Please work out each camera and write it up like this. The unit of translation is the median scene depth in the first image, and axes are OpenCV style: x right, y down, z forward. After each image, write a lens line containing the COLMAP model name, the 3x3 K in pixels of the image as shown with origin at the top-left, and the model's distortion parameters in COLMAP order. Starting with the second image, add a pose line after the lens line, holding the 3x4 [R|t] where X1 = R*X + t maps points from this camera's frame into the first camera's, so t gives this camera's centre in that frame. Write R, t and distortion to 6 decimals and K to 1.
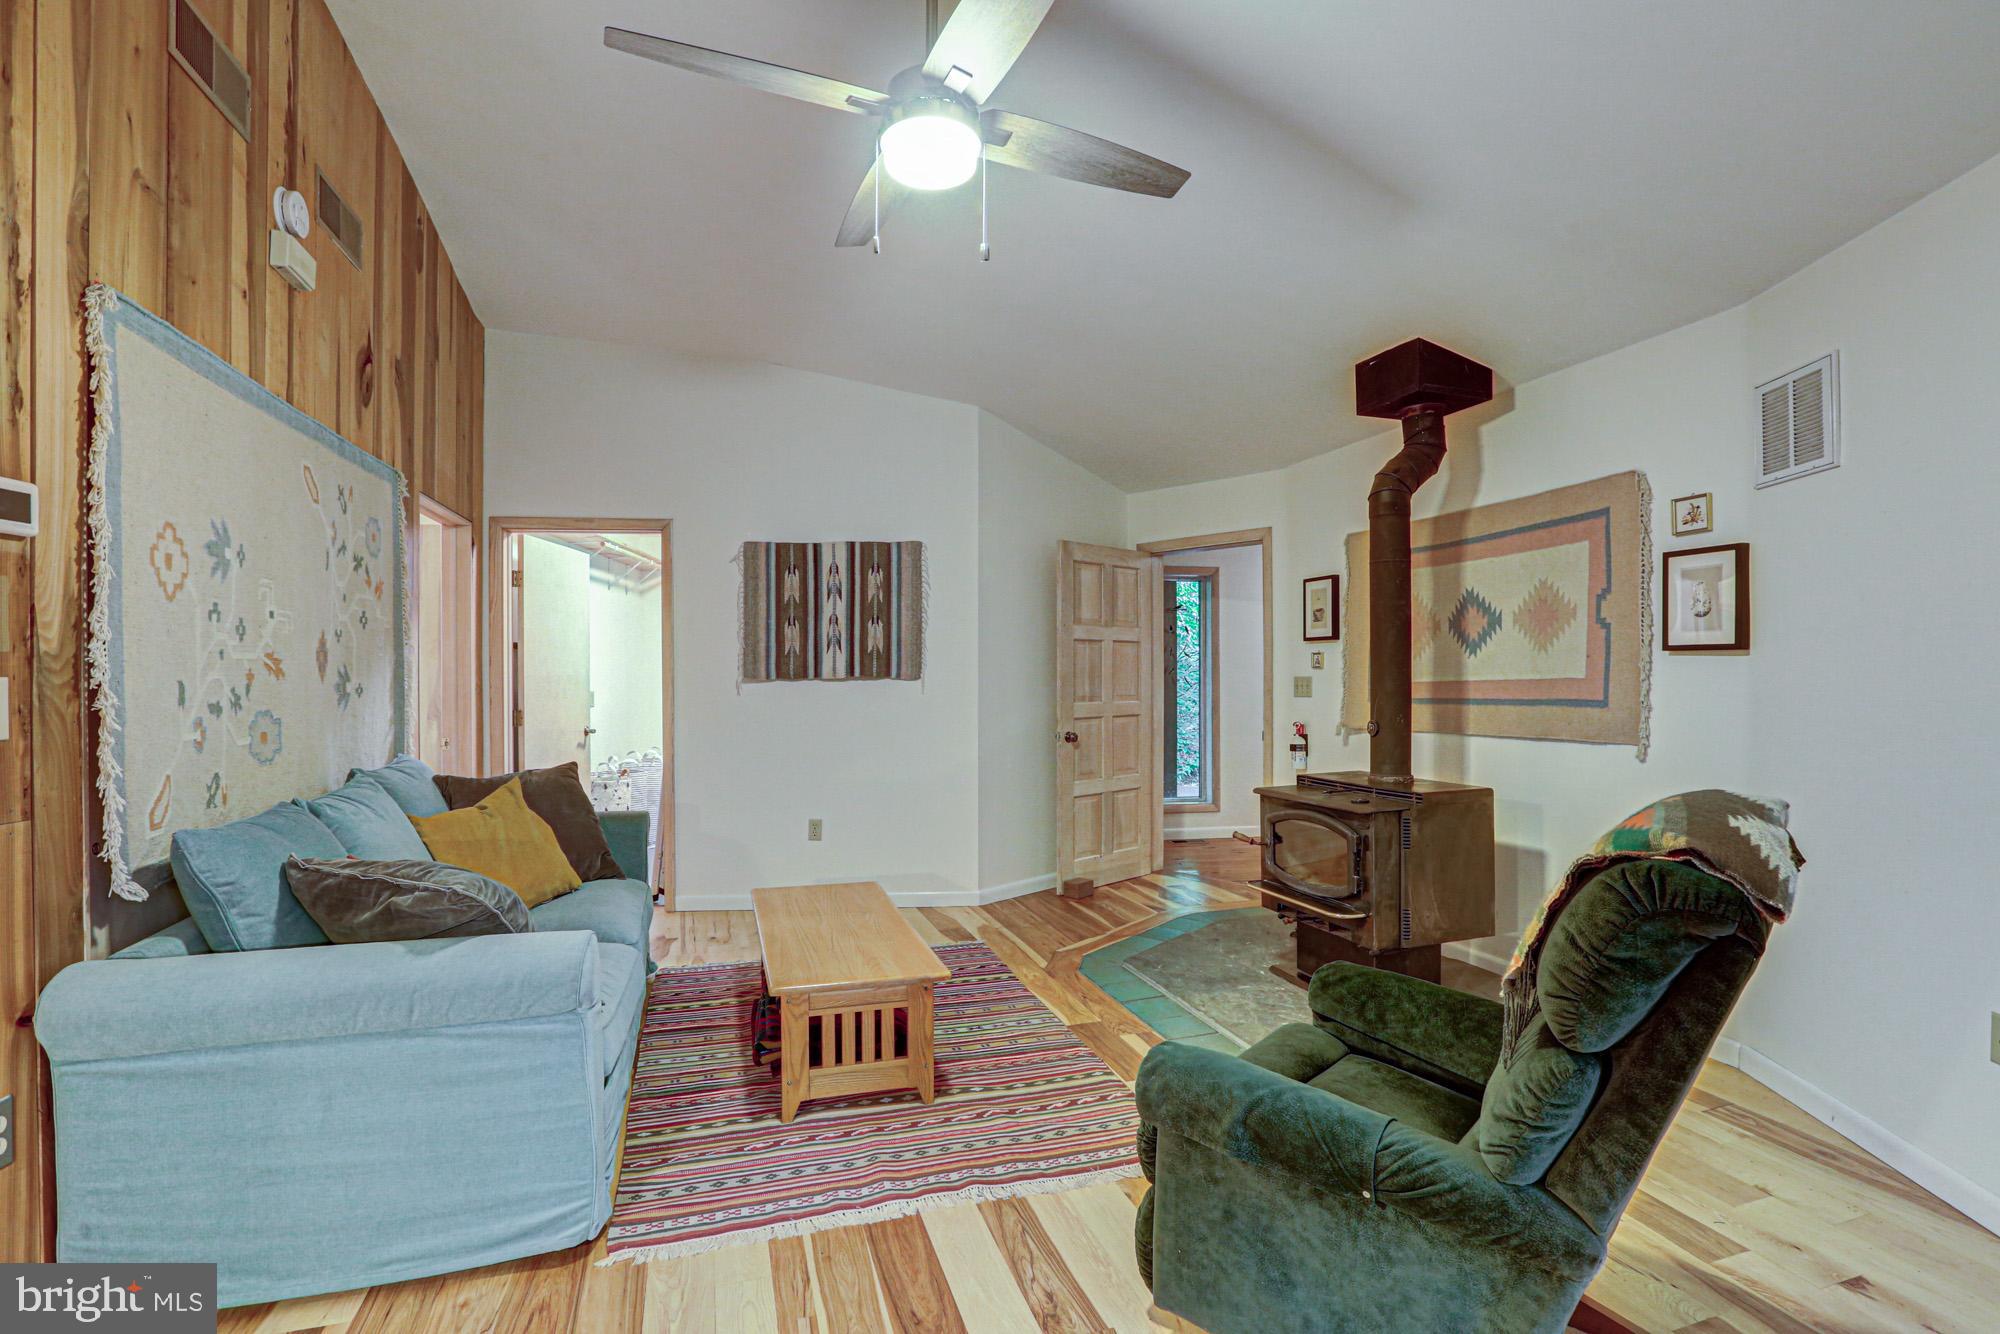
lens RADIAL K [[906.4, 0, 1002.9], [0, 906.4, 682.1], [0, 0, 1]] dist [-0.051116, 0.014834]
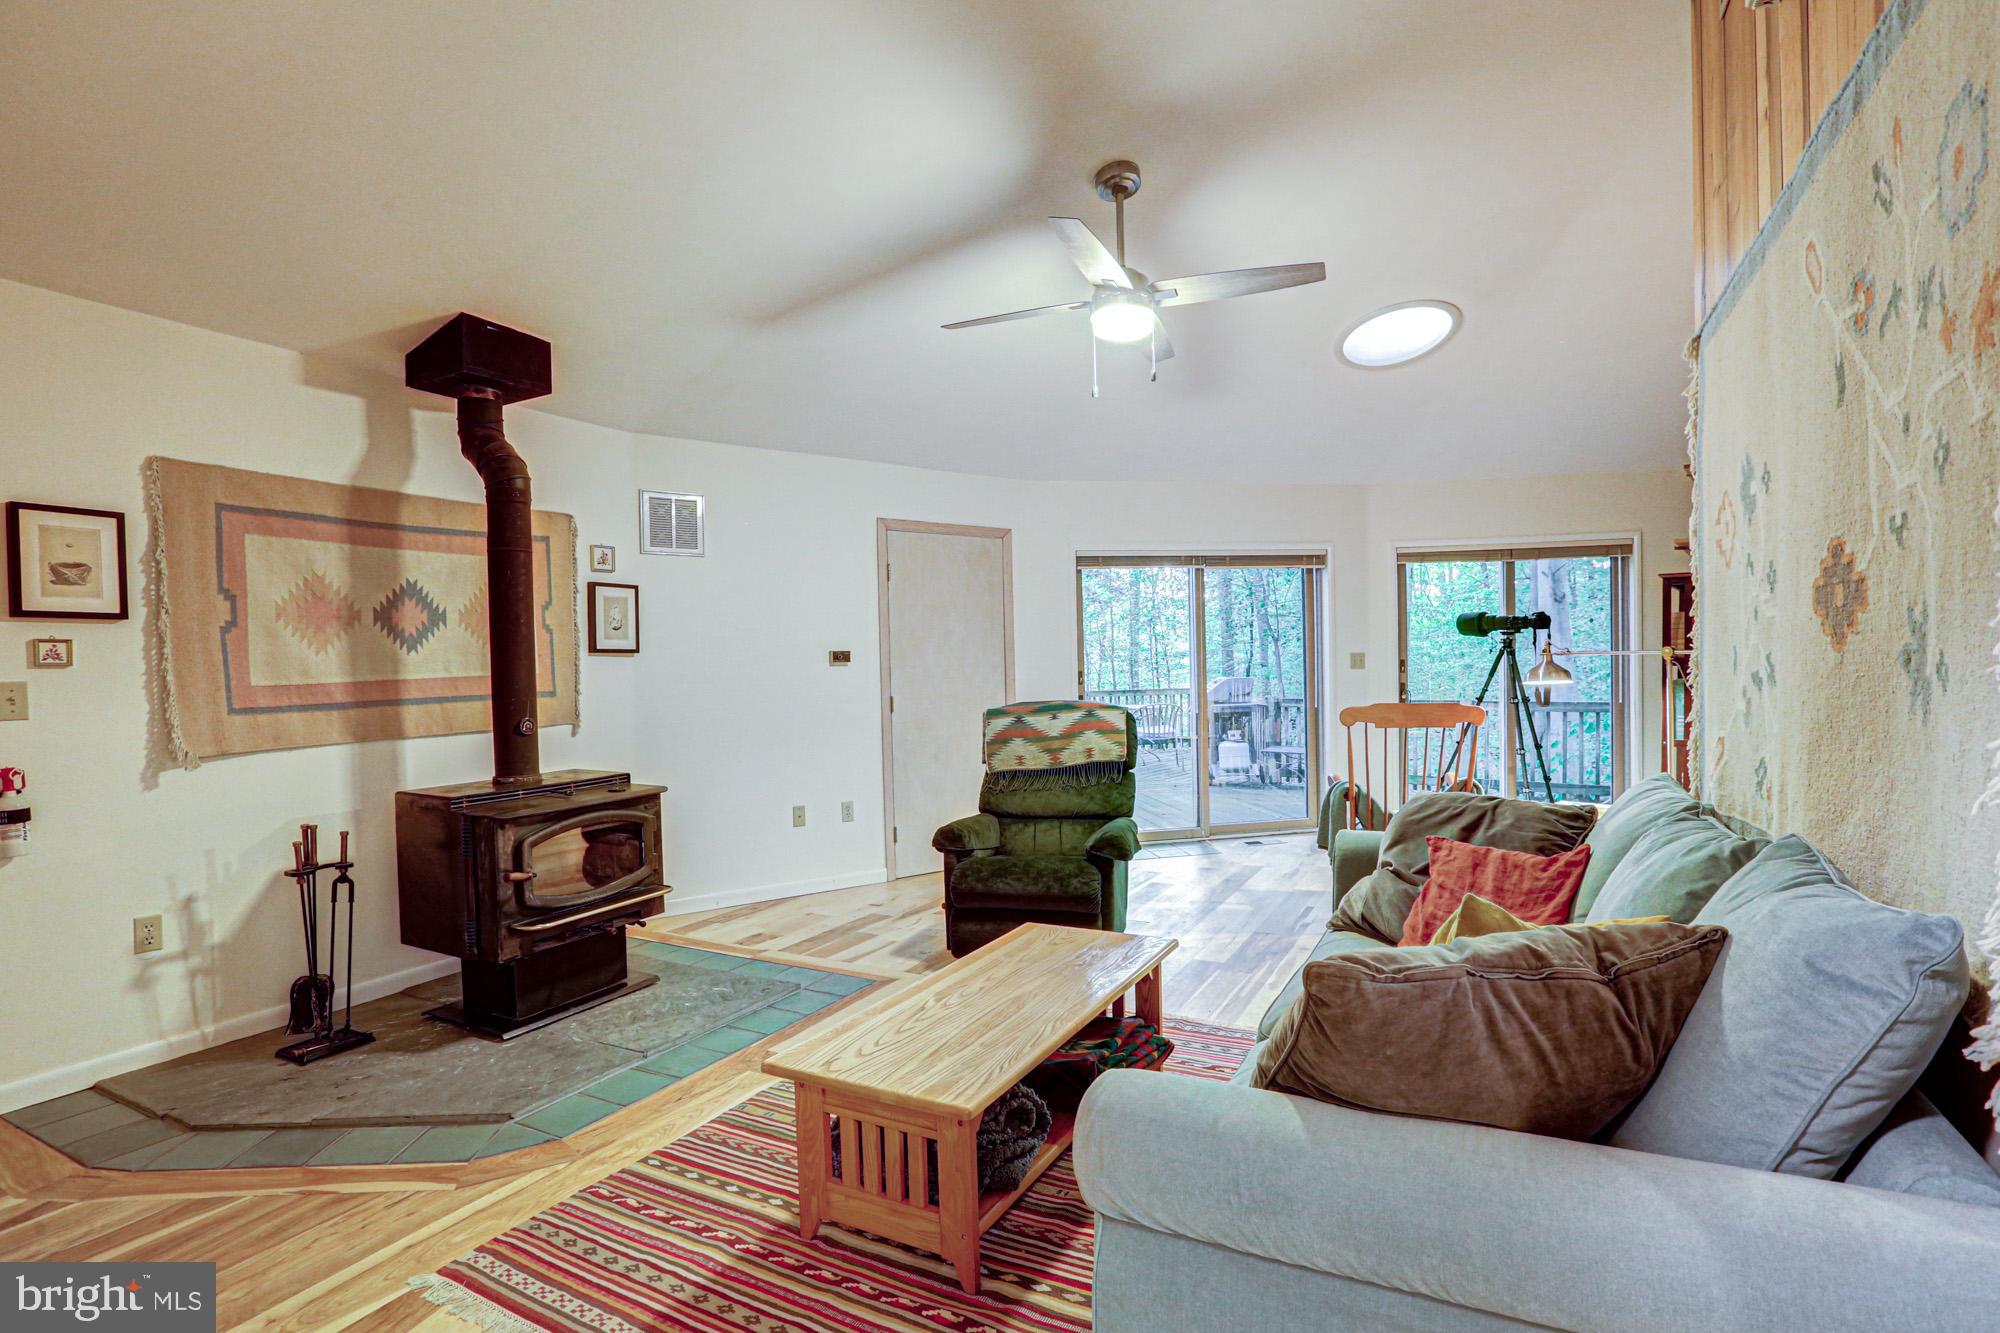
lens RADIAL K [[906.4, 0, 1002.9], [0, 906.4, 681.6], [0, 0, 1]] dist [-0.051116, 0.014834]
pose [[-0.674141, 0.002136, 0.738600, -0.581933], [0.026285, 0.999432, 0.021101, -0.002205], [-0.738135, 0.033639, -0.673814, 1.185613]]
